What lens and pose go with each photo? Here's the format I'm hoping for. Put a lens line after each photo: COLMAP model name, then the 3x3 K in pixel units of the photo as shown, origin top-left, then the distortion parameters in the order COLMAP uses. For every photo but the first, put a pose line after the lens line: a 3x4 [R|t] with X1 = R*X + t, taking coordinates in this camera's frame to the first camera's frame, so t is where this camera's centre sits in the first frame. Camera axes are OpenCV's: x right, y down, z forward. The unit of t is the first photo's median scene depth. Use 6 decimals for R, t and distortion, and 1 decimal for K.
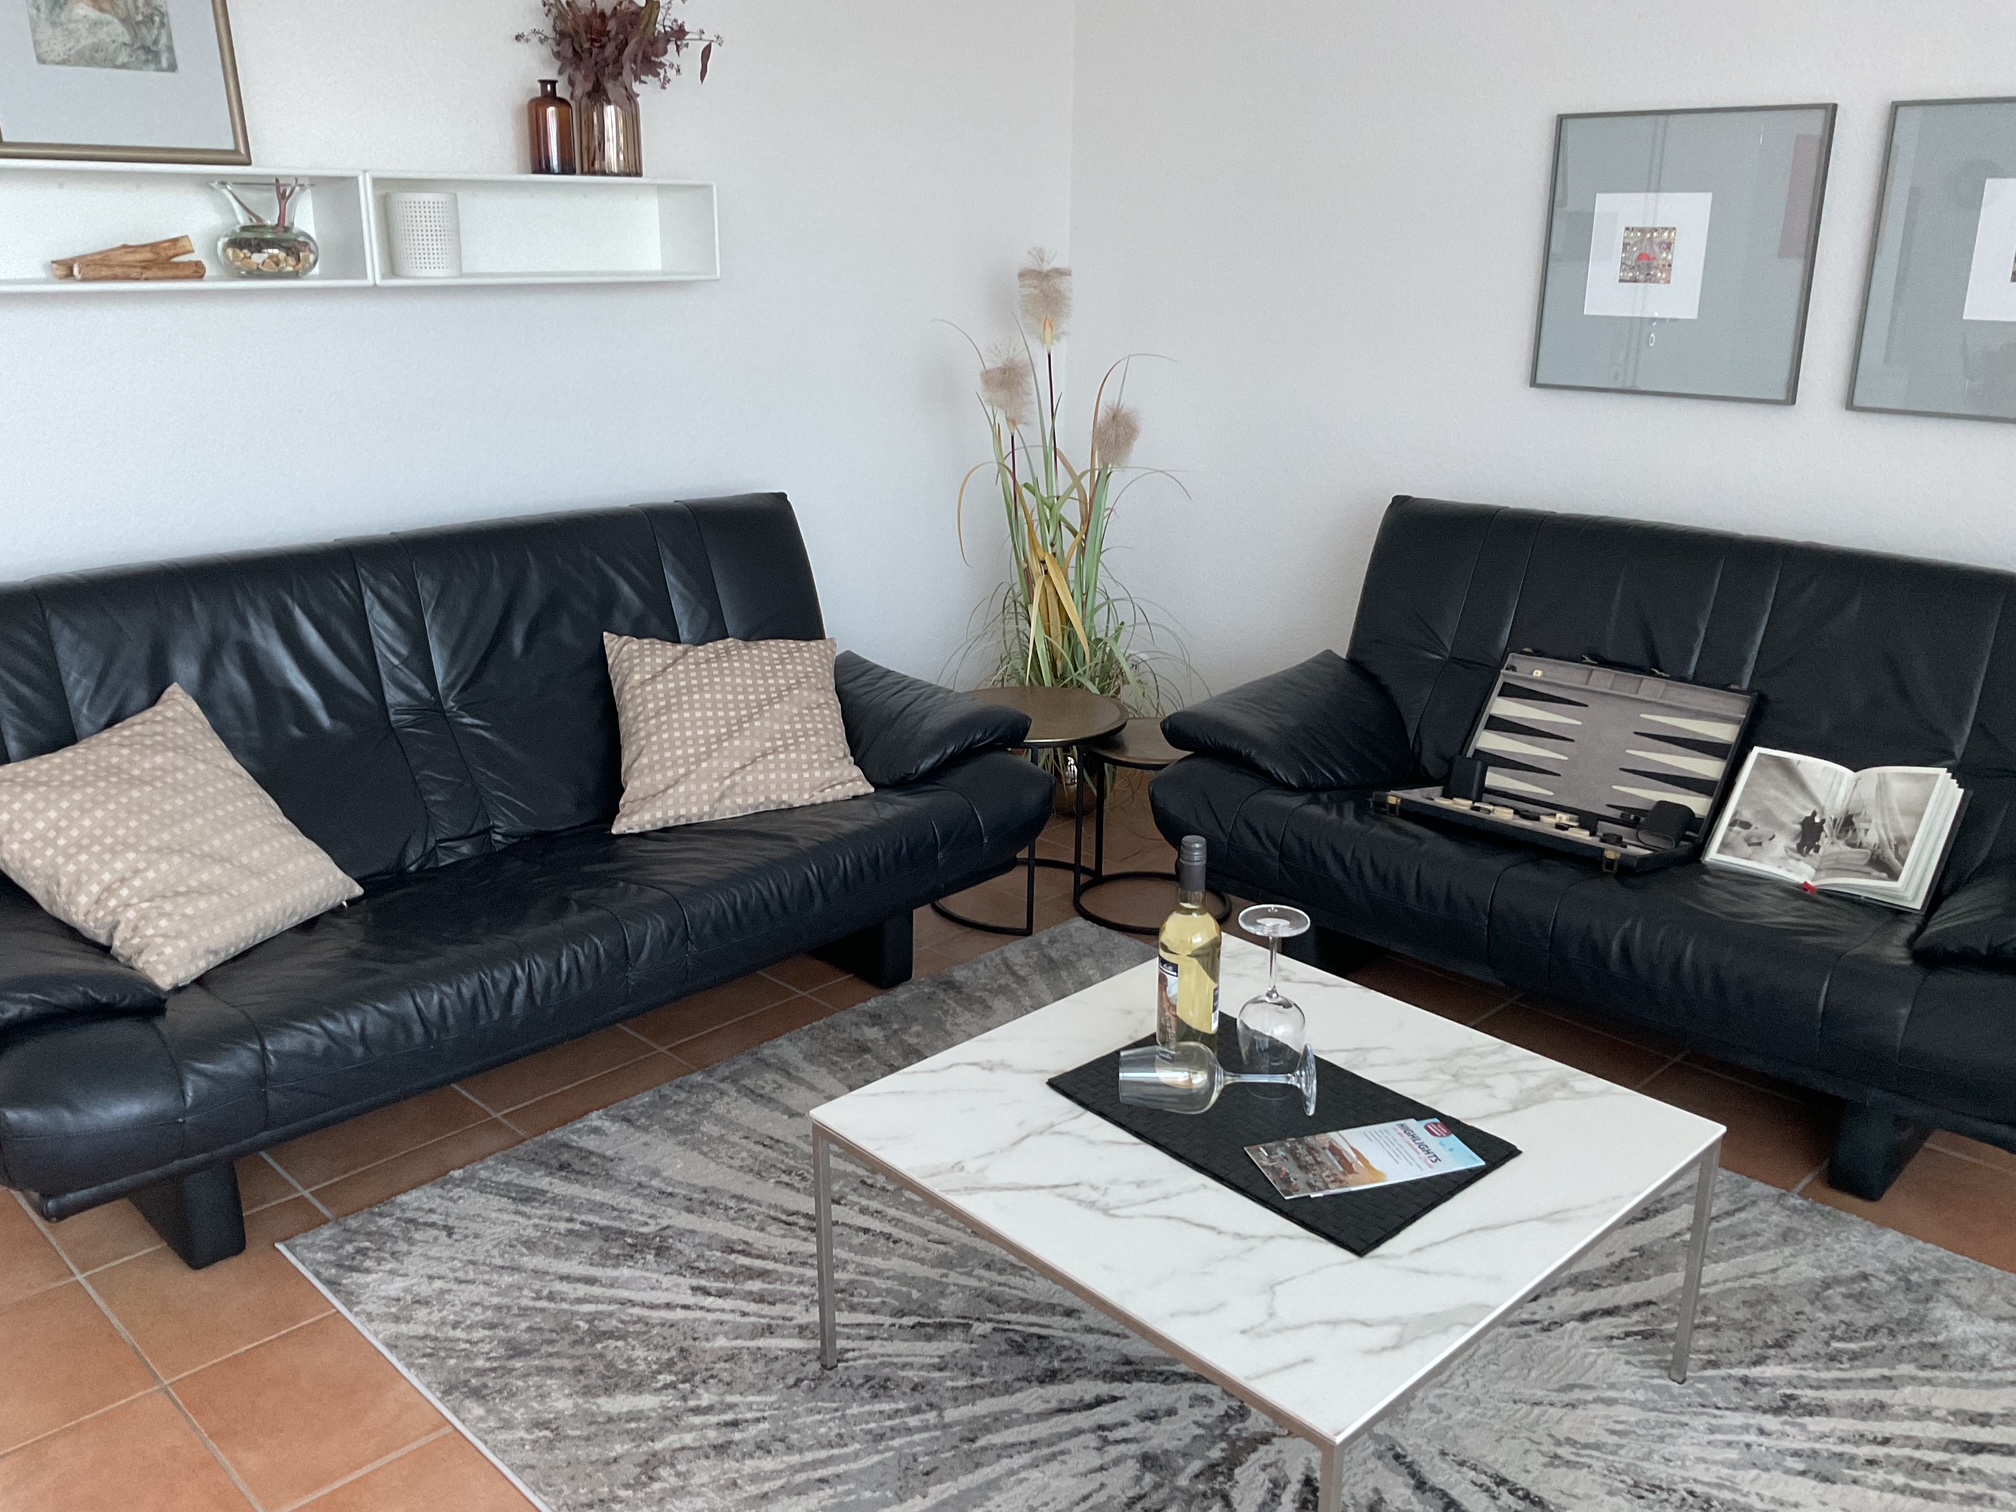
lens RADIAL K [[1688.9, 0, 996.1], [0, 1688.9, 741.6], [0, 0, 1]] dist [0.029597, -0.058950]
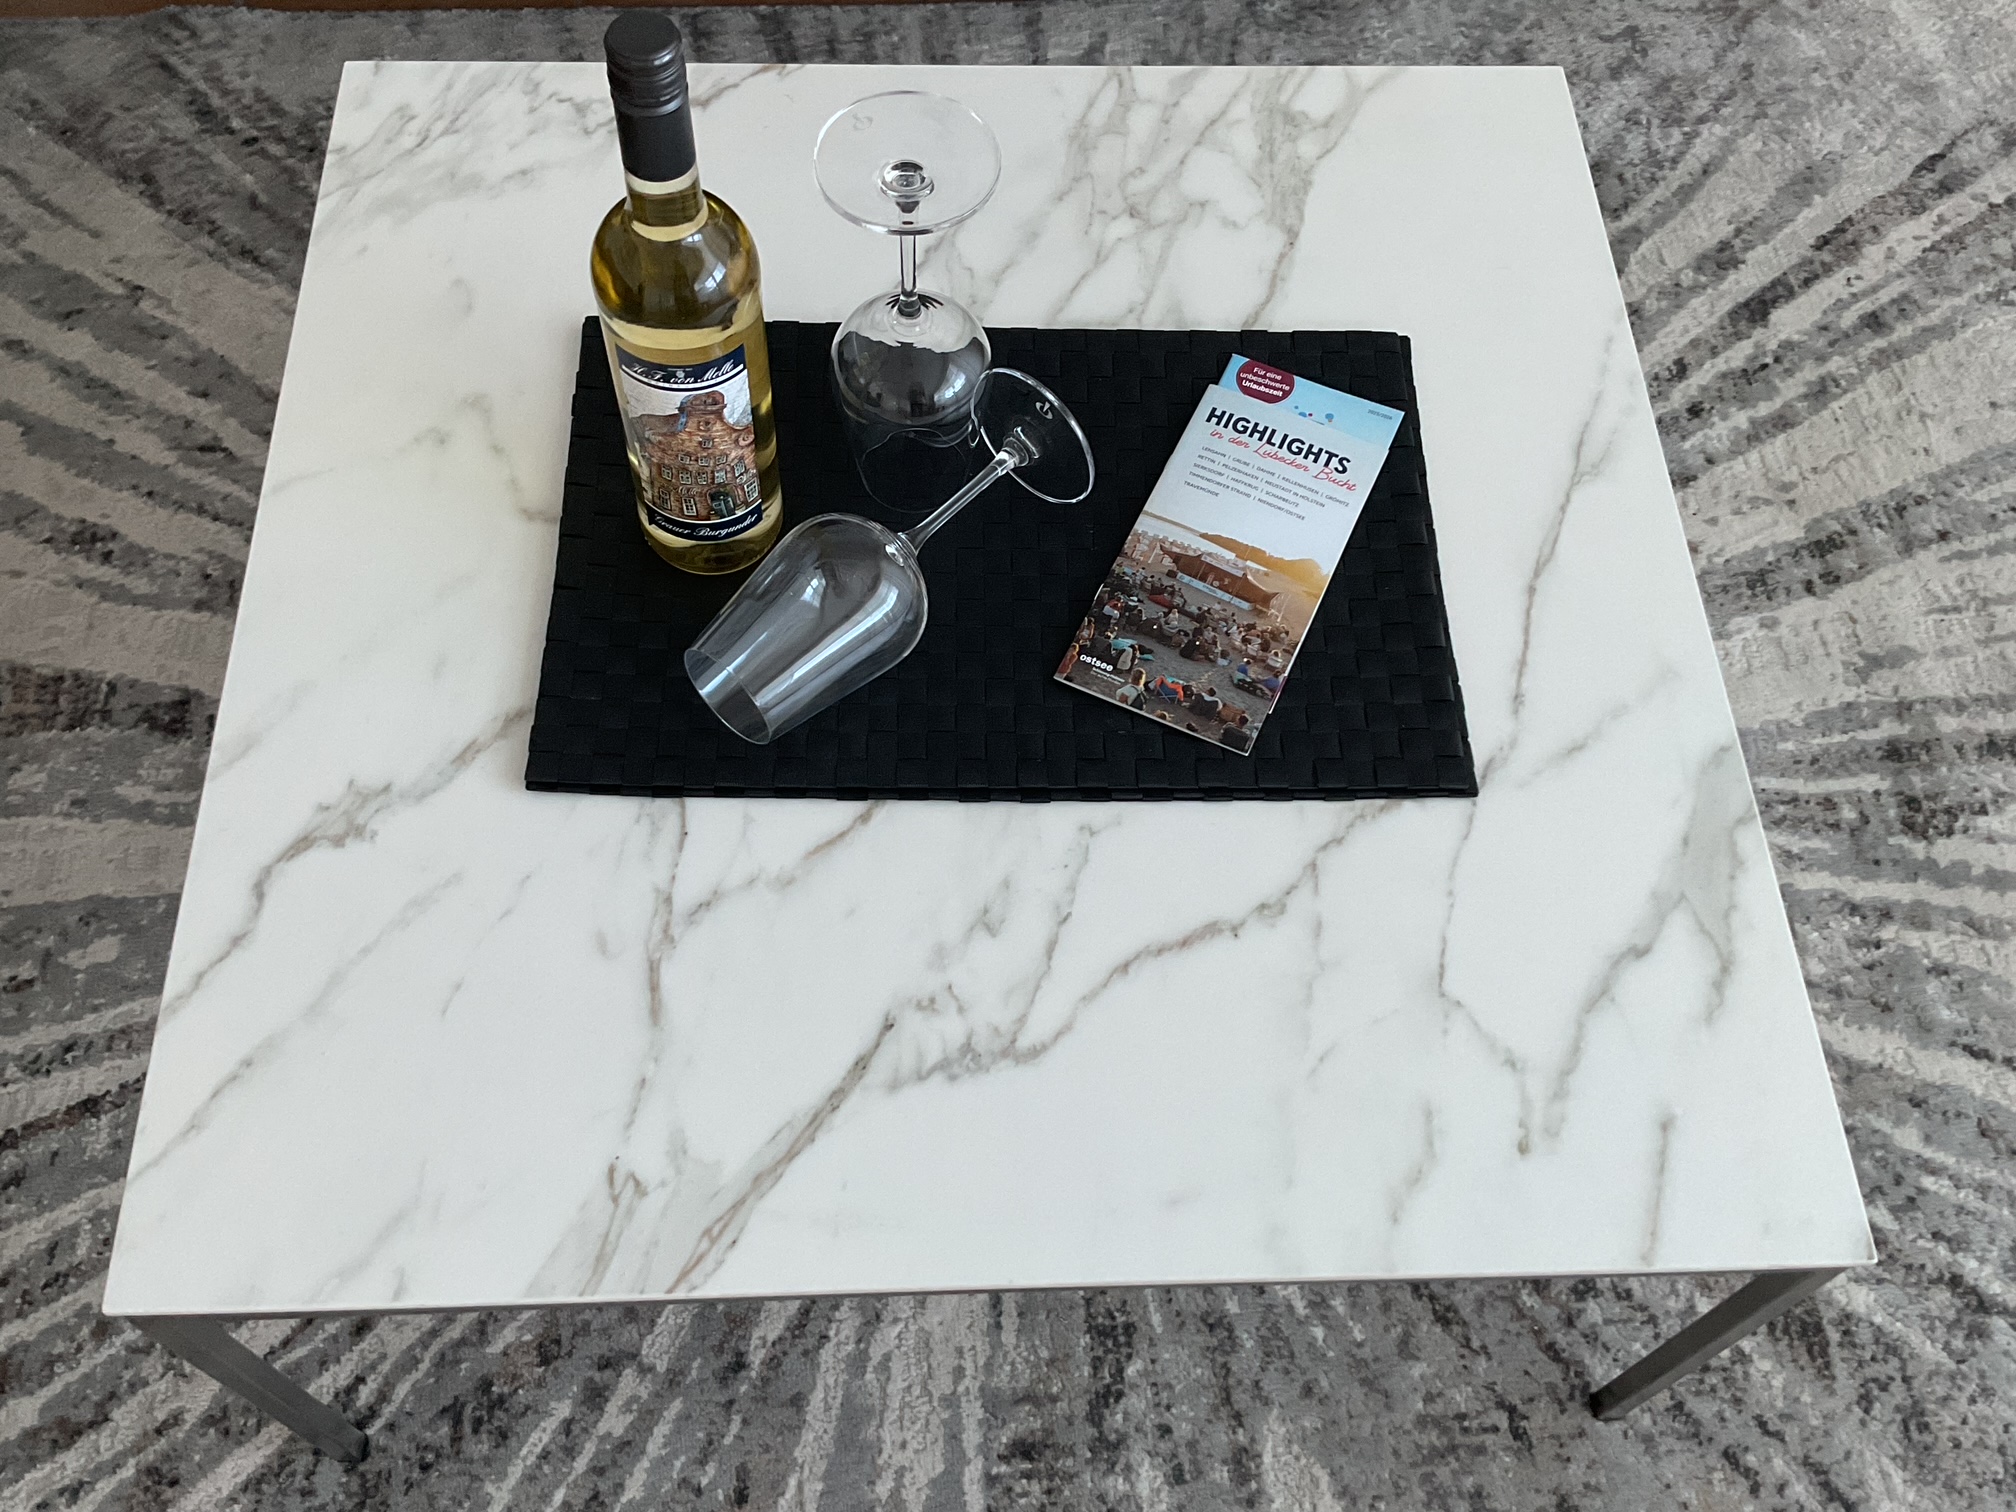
lens RADIAL K [[1951.8, 0, 1007.7], [0, 1951.8, 751.5], [0, 0, 1]] dist [-0.004474, 0.000000]
pose [[0.651671, -0.643215, 0.401994, -0.072838], [0.194331, 0.653878, 0.731217, -0.114132], [-0.733185, -0.398394, 0.551110, 0.642244]]
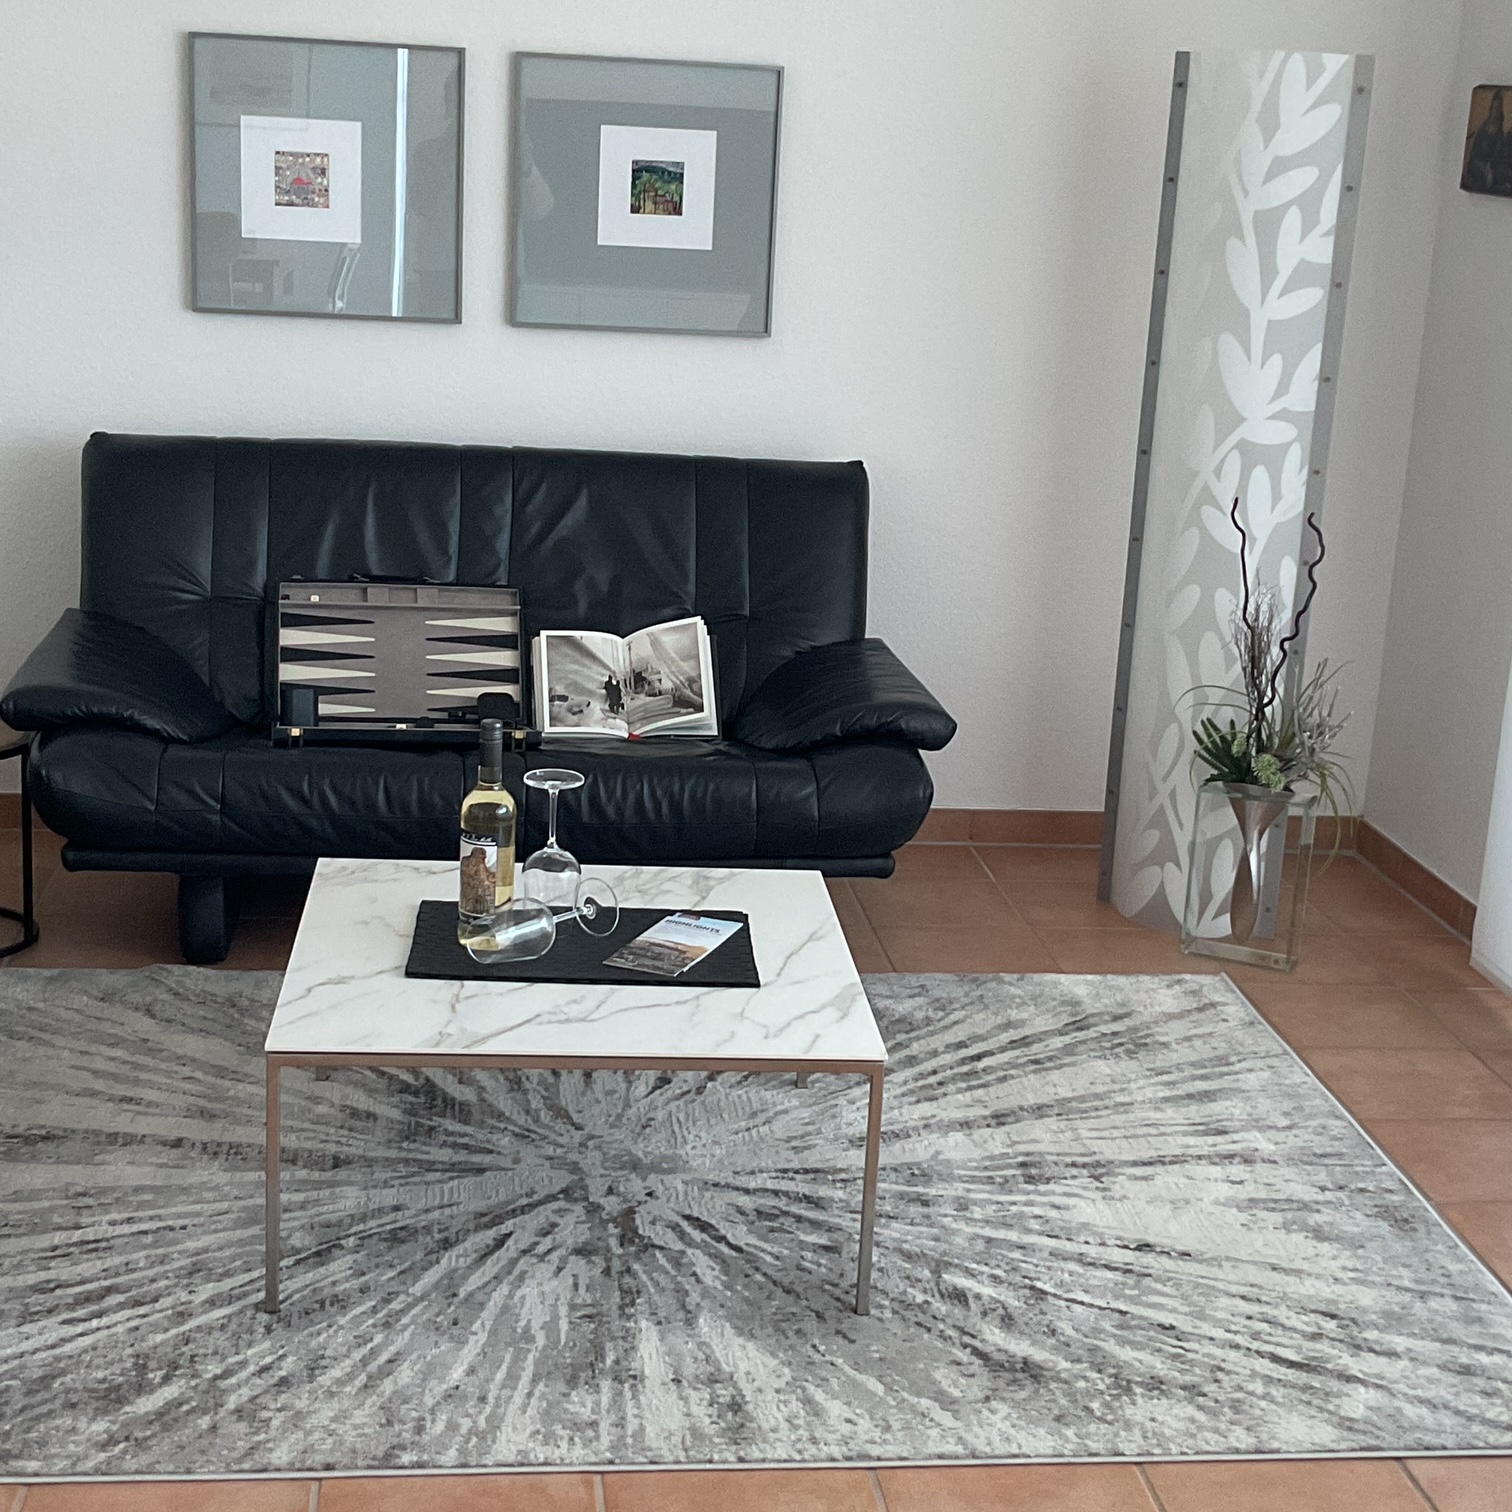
lens RADIAL K [[2561.8, 0, 761.2], [0, 2561.8, 751.1], [0, 0, 1]] dist [0.052683, 0.000000]
pose [[0.614239, -0.165387, 0.771594, -1.030455], [0.185791, 0.980613, 0.062286, 0.003203], [-0.766937, 0.105097, 0.633058, -0.215906]]
